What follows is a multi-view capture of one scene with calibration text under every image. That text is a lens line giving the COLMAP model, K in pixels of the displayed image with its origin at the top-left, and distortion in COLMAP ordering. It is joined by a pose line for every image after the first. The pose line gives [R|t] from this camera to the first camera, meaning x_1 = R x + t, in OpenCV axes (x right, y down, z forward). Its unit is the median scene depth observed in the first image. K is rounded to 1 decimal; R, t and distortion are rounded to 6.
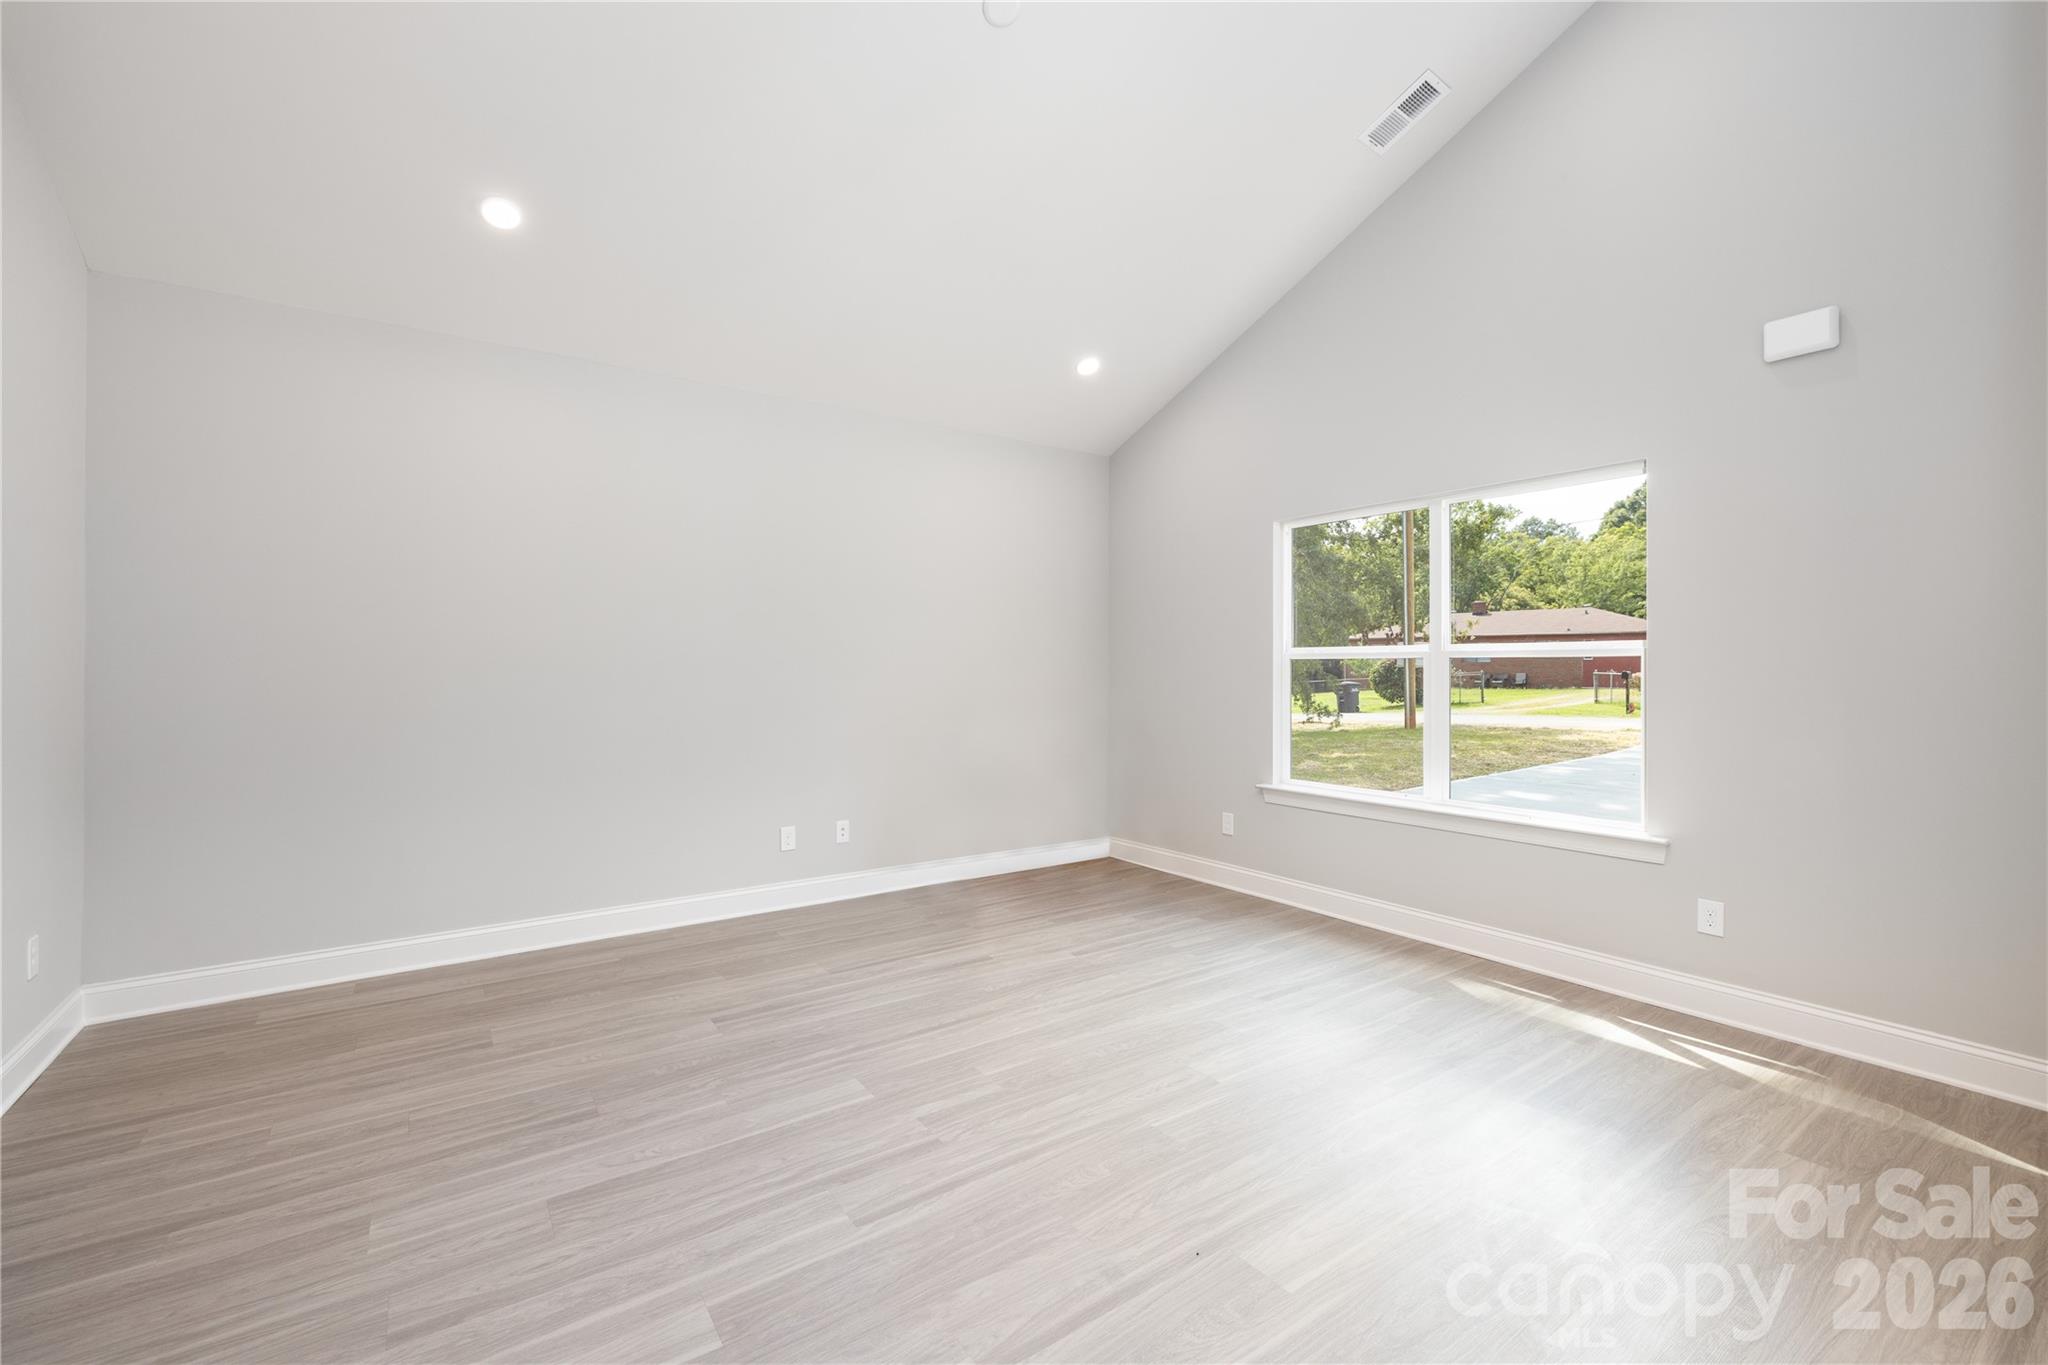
lens RADIAL K [[862.6, 0, 1025.4], [0, 862.6, 665.0], [0, 0, 1]] dist [-0.001960, 0.000222]
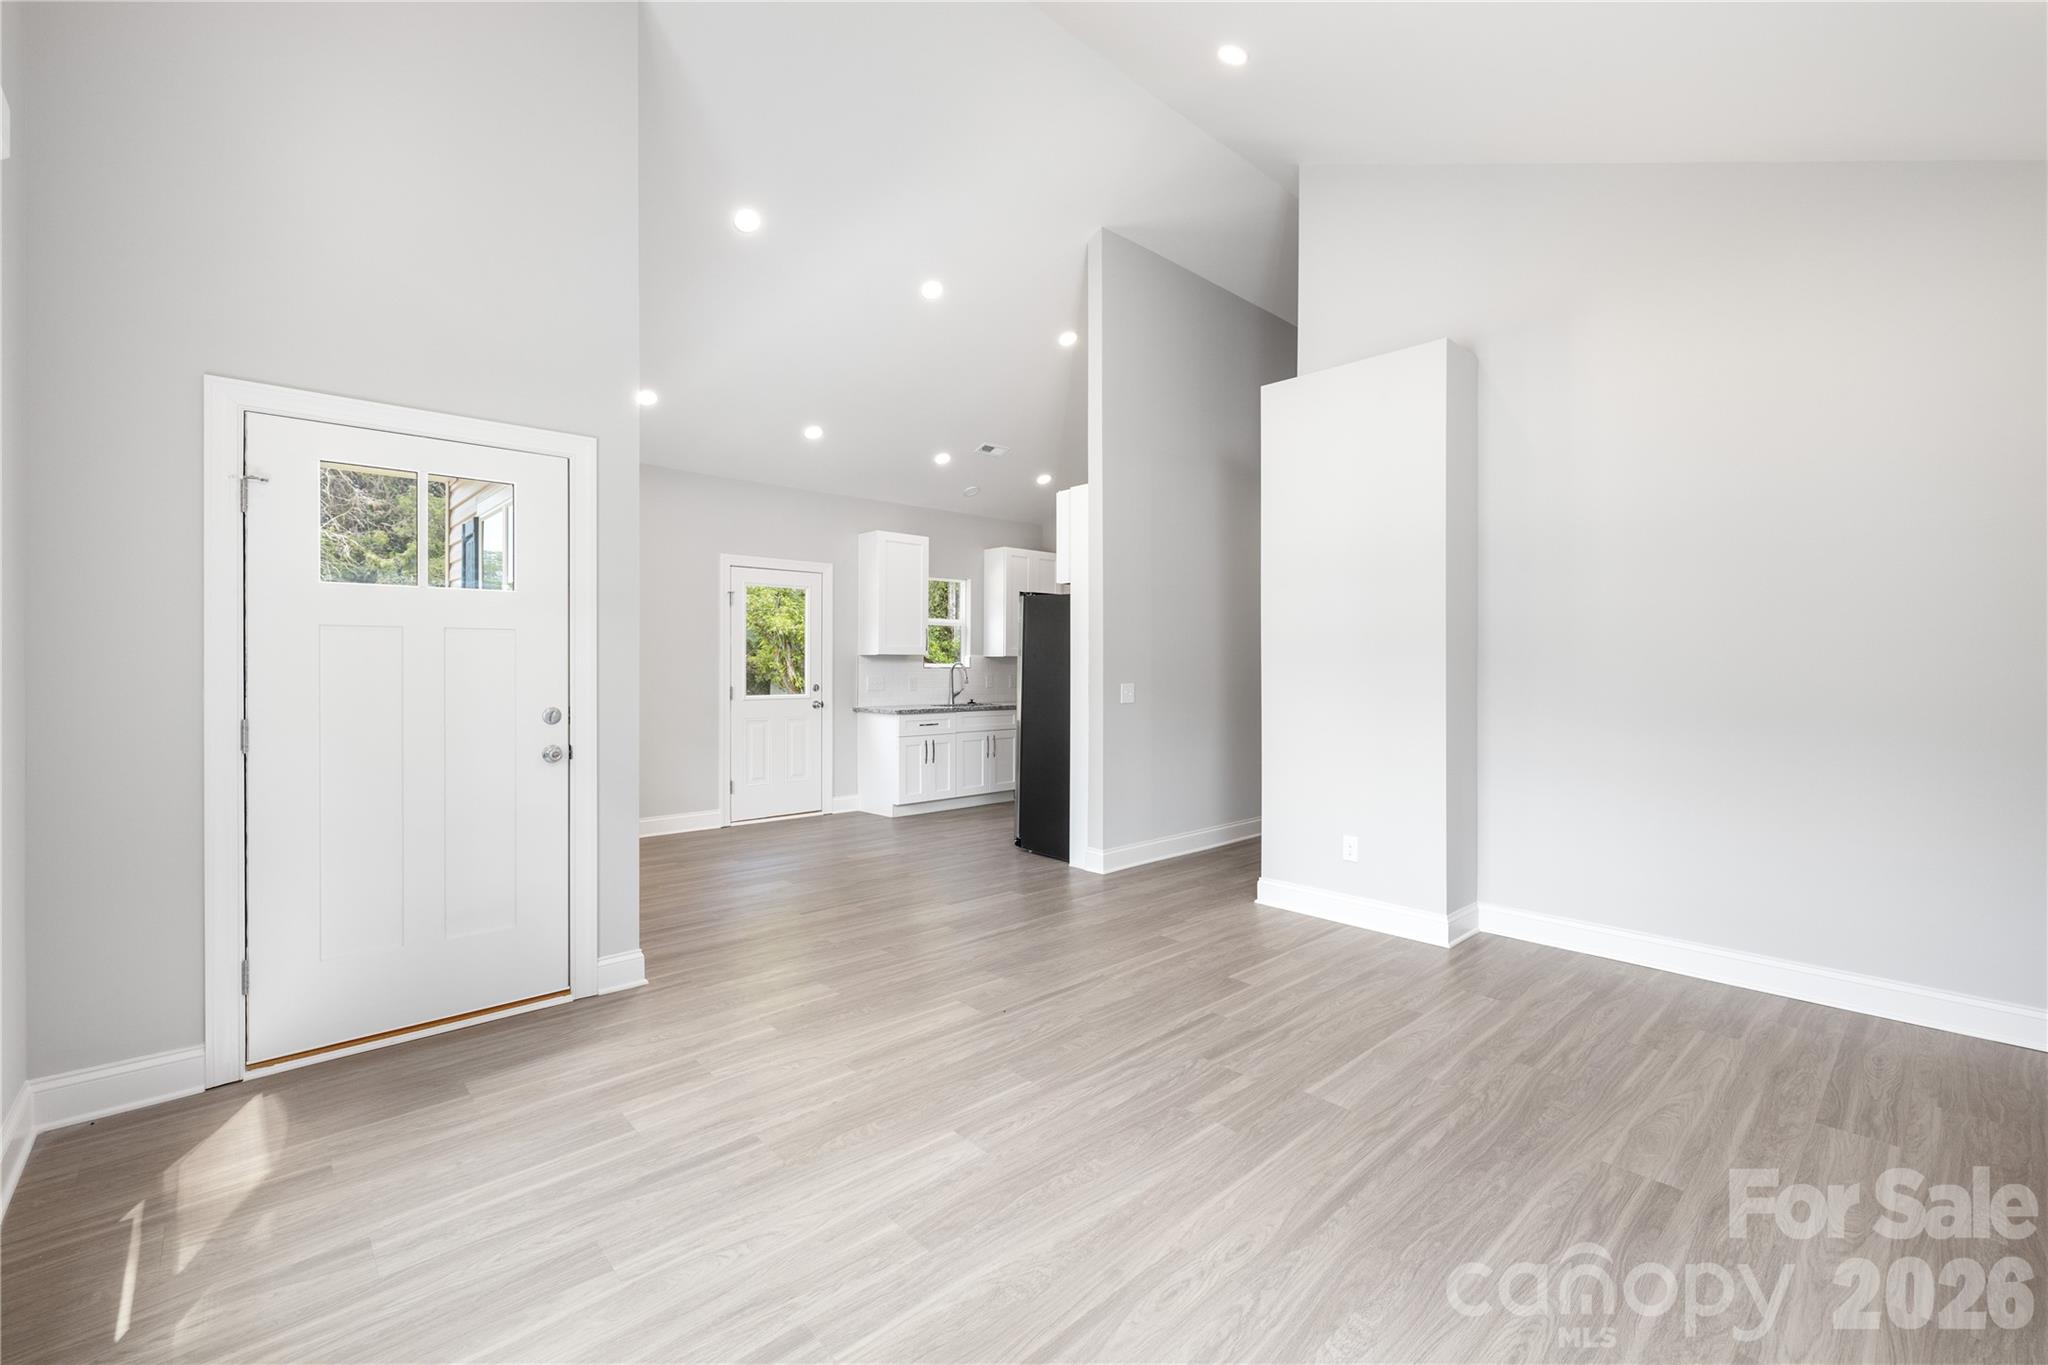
lens RADIAL K [[862.6, 0, 1025.4], [0, 862.6, 665.0], [0, 0, 1]] dist [-0.001960, 0.000222]
pose [[-0.991154, -0.004081, -0.132656, 0.214777], [-0.003869, 0.999991, -0.001856, 0.005353], [0.132663, -0.001327, -0.991160, 1.488910]]
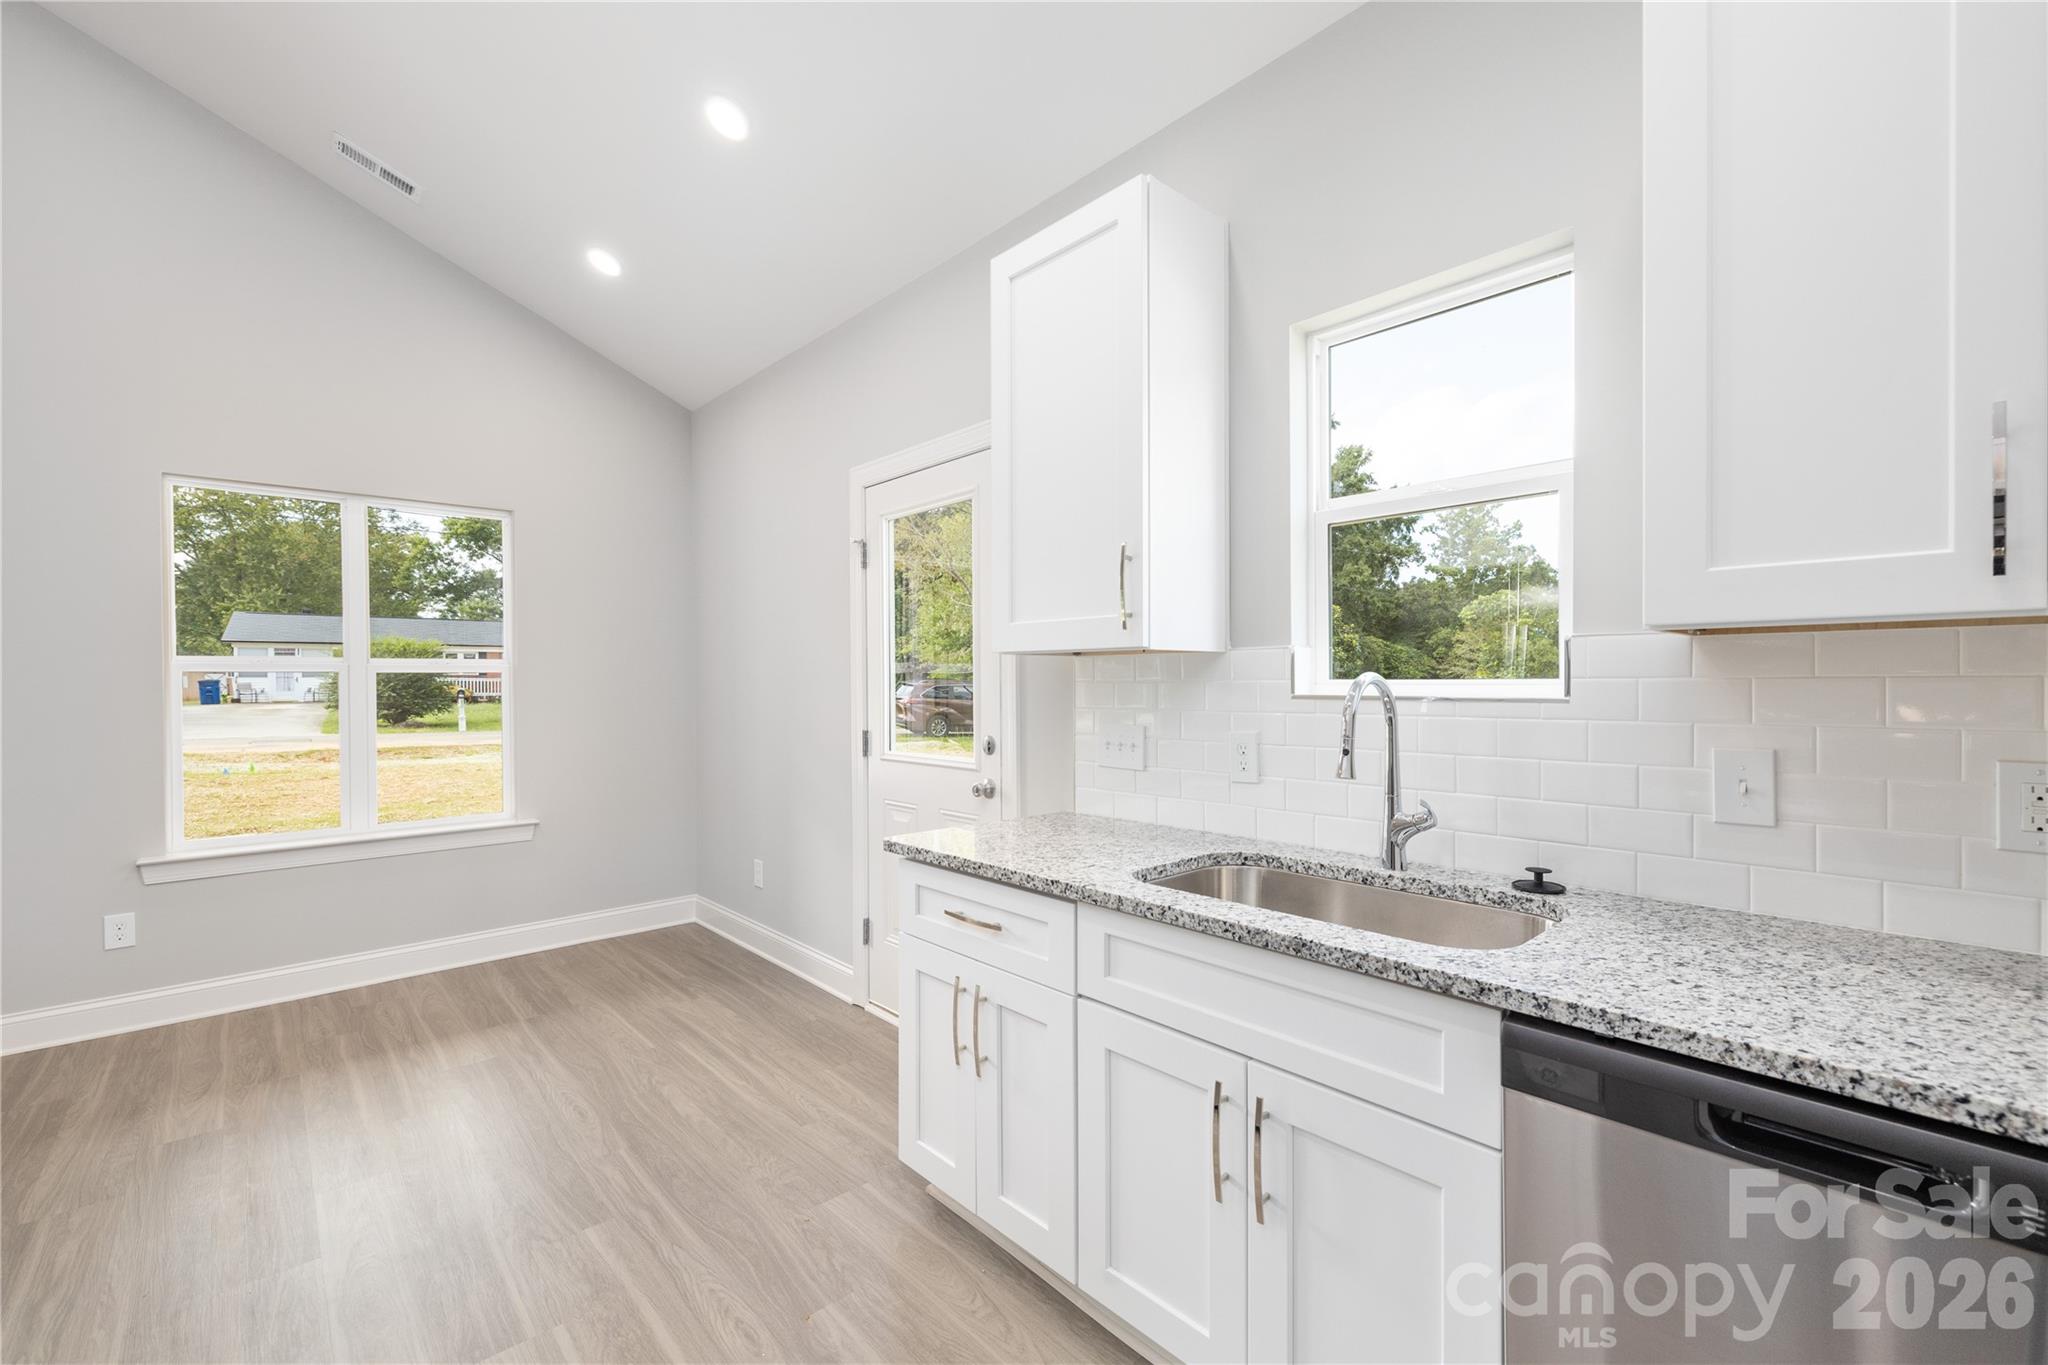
lens RADIAL K [[864.5, 0, 1024.0], [0, 864.5, 682.5], [0, 0, 1]] dist [0.002468, 0.000267]
pose [[-0.121134, -0.003300, 0.992631, -0.388479], [0.004153, 0.999984, 0.003831, -0.003427], [-0.992627, 0.004586, -0.121119, -0.645240]]
